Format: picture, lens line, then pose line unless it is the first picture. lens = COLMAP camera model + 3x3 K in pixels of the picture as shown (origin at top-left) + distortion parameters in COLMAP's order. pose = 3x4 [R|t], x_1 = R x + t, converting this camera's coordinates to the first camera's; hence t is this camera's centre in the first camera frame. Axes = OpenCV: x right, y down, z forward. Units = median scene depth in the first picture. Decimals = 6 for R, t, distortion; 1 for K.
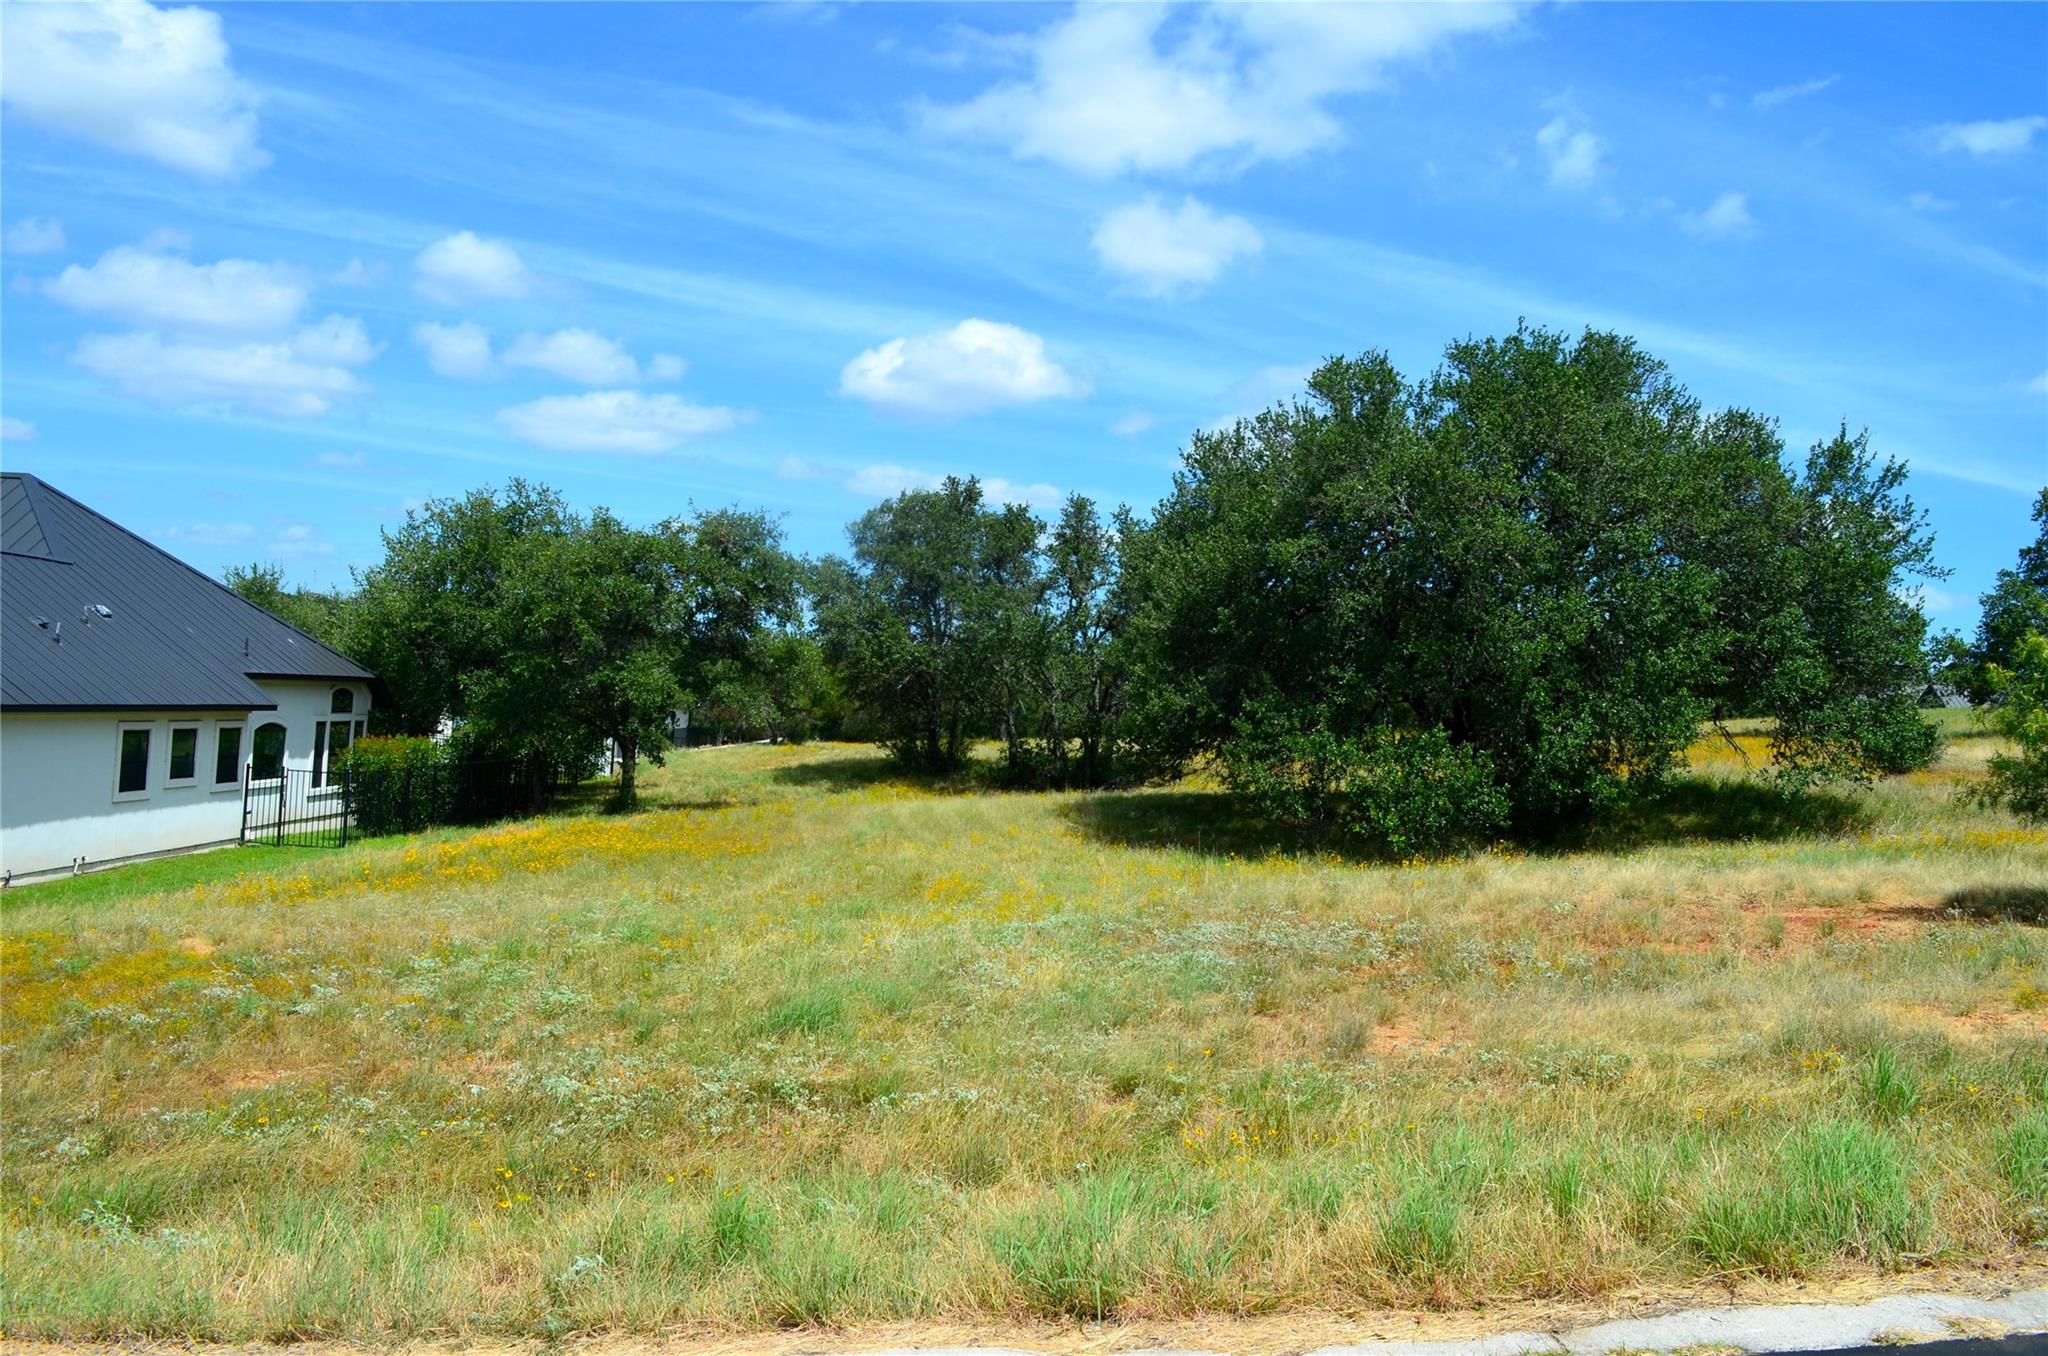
lens RADIAL K [[1614.0, 0, 1022.5], [0, 1614.0, 692.9], [0, 0, 1]] dist [-0.007746, 0.012553]
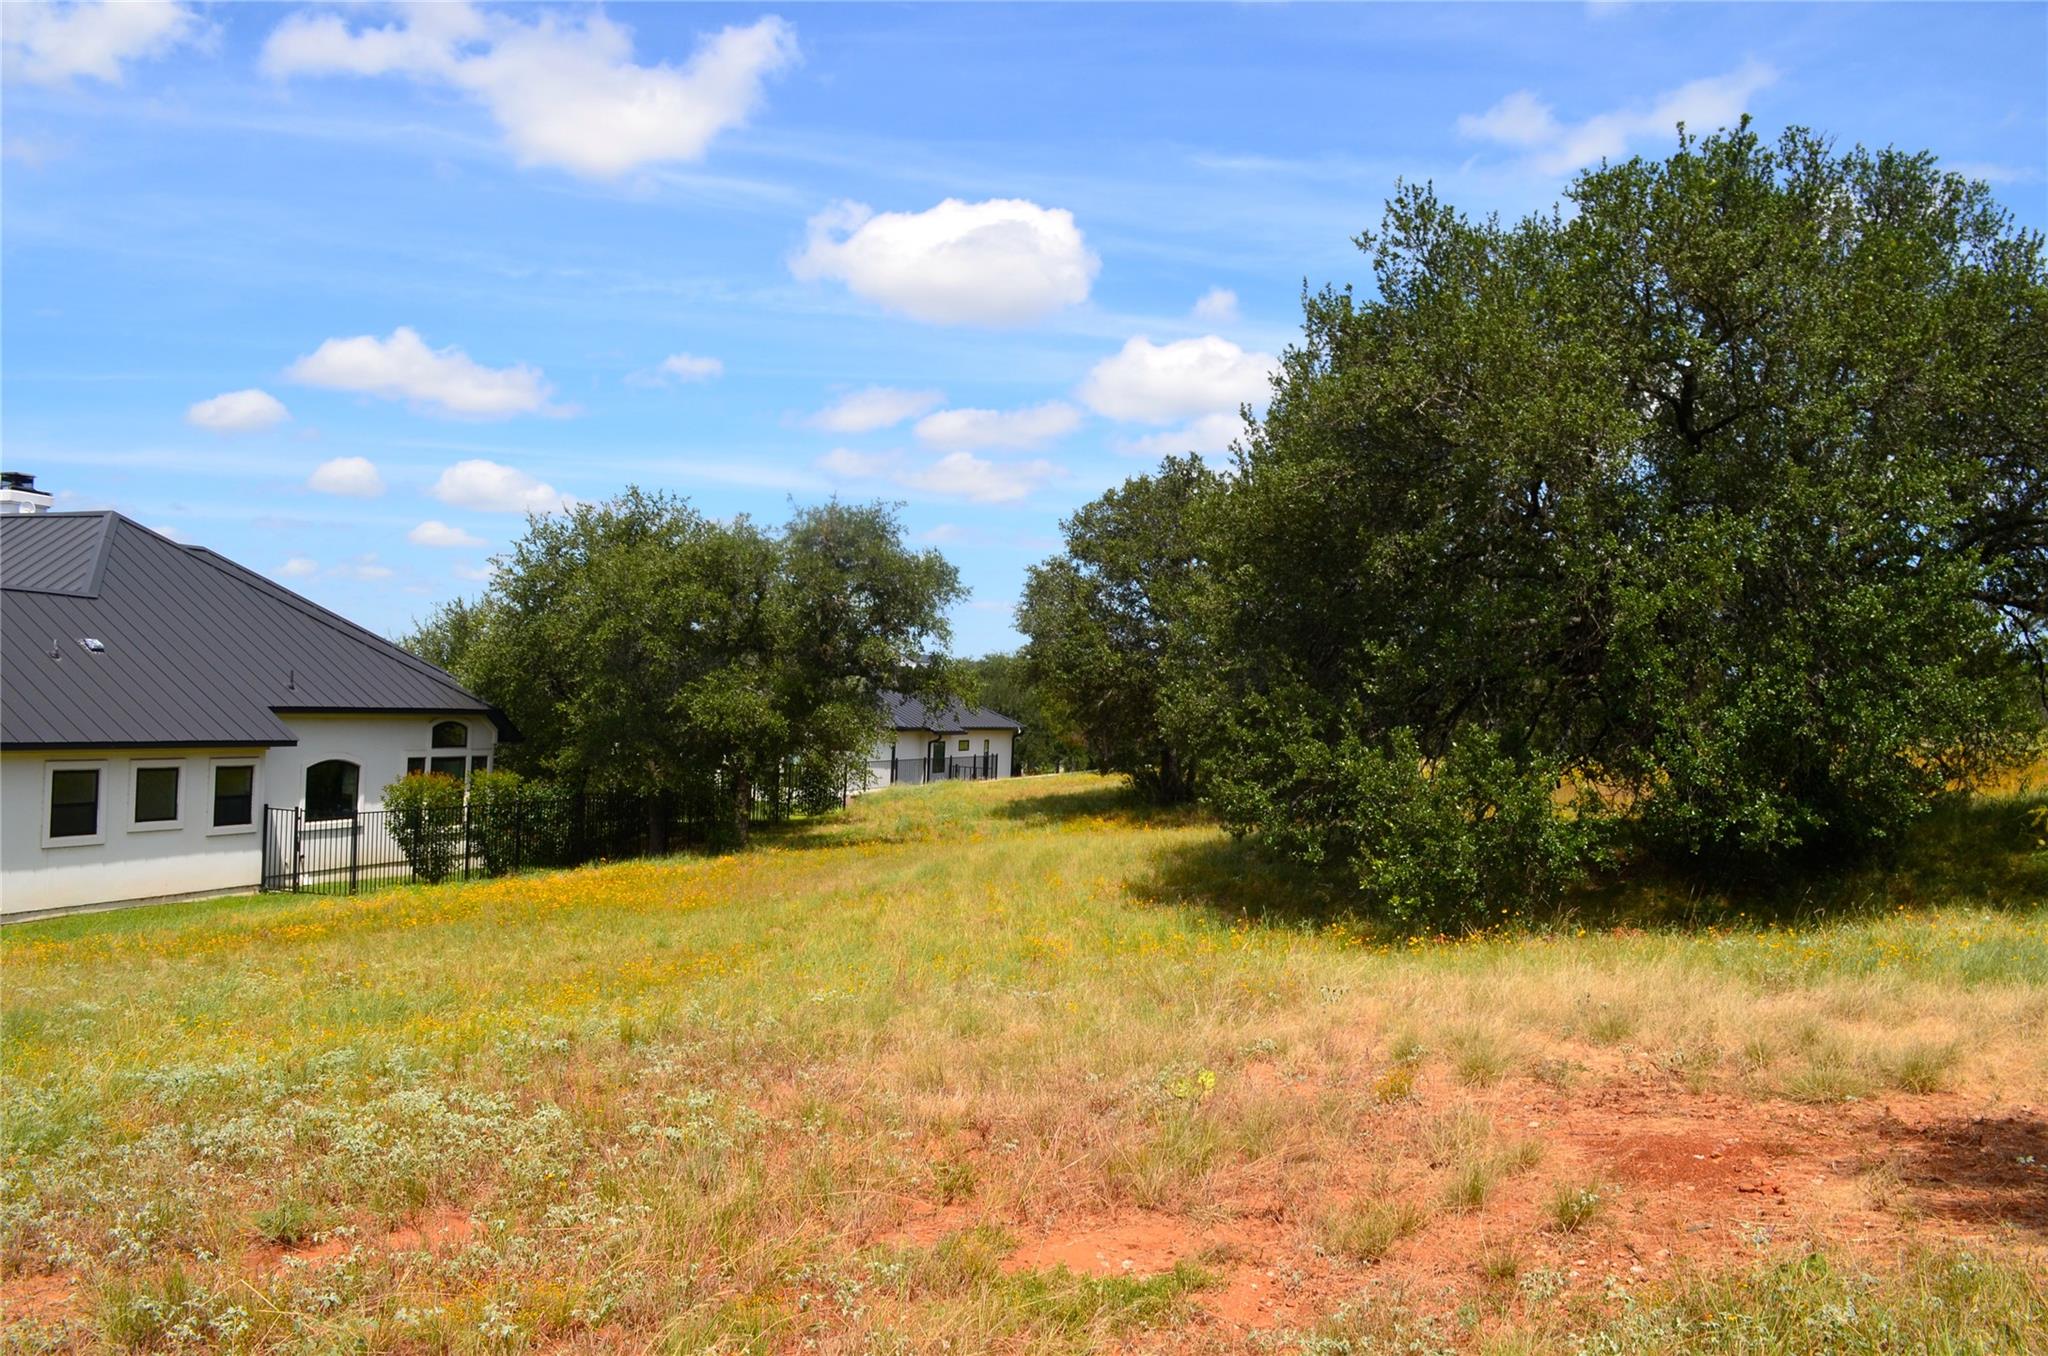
lens RADIAL K [[1614.0, 0, 1063.3], [0, 1614.0, 681.6], [0, 0, 1]] dist [-0.007746, 0.012553]
pose [[0.951672, -0.036291, -0.304965, 0.220915], [0.028103, 0.999118, -0.031196, 0.014224], [0.305829, 0.021118, 0.951852, 0.235921]]
